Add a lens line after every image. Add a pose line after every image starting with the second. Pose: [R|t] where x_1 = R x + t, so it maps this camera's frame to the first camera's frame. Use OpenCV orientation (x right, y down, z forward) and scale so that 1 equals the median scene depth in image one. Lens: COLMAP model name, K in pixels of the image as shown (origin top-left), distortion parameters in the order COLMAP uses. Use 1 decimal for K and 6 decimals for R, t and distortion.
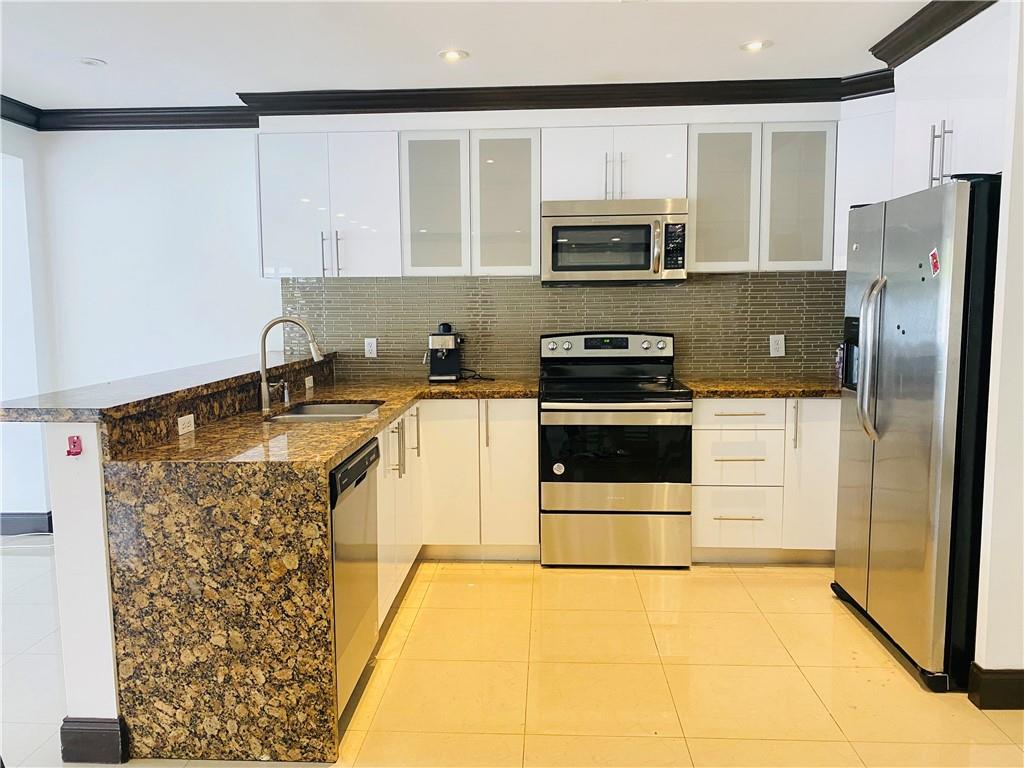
lens RADIAL K [[786.6, 0, 496.4], [0, 786.6, 385.7], [0, 0, 1]] dist [0.052742, -0.067132]
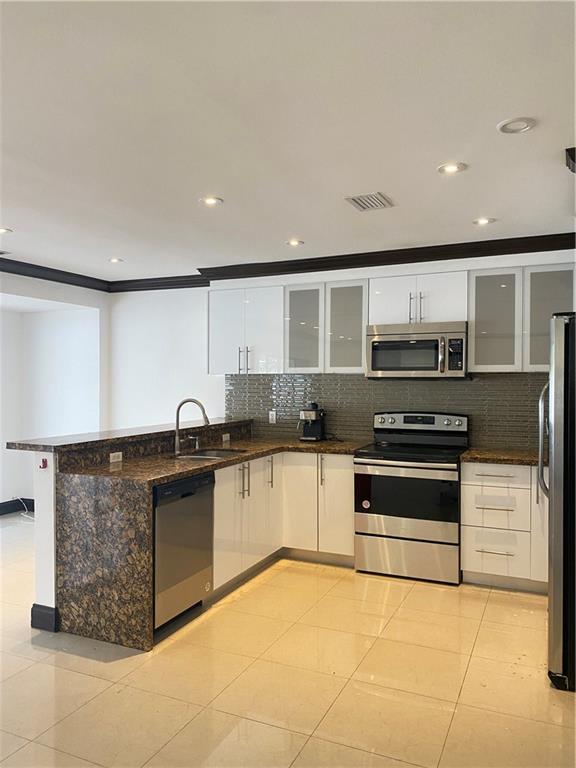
lens RADIAL K [[590.0, 0, 269.9], [0, 590.0, 384.6], [0, 0, 1]] dist [0.052742, -0.067132]
pose [[0.927680, 0.012217, -0.373177, 0.538899], [-0.048457, 0.994951, -0.087888, -0.018734], [0.370219, 0.099615, 0.923588, -0.193374]]
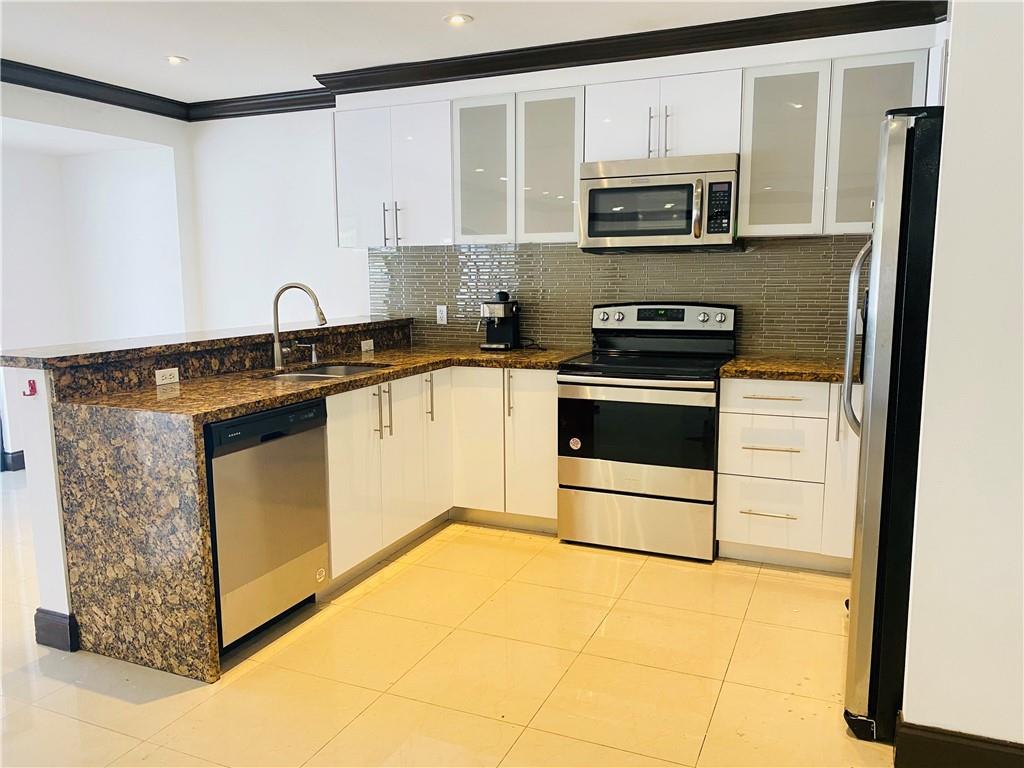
lens RADIAL K [[786.6, 0, 496.4], [0, 786.6, 385.7], [0, 0, 1]] dist [0.052742, -0.067132]
pose [[0.934970, 0.051931, -0.350906, 0.538436], [-0.038048, 0.998200, 0.046349, -0.010891], [0.352681, -0.029983, 0.935263, 0.107964]]
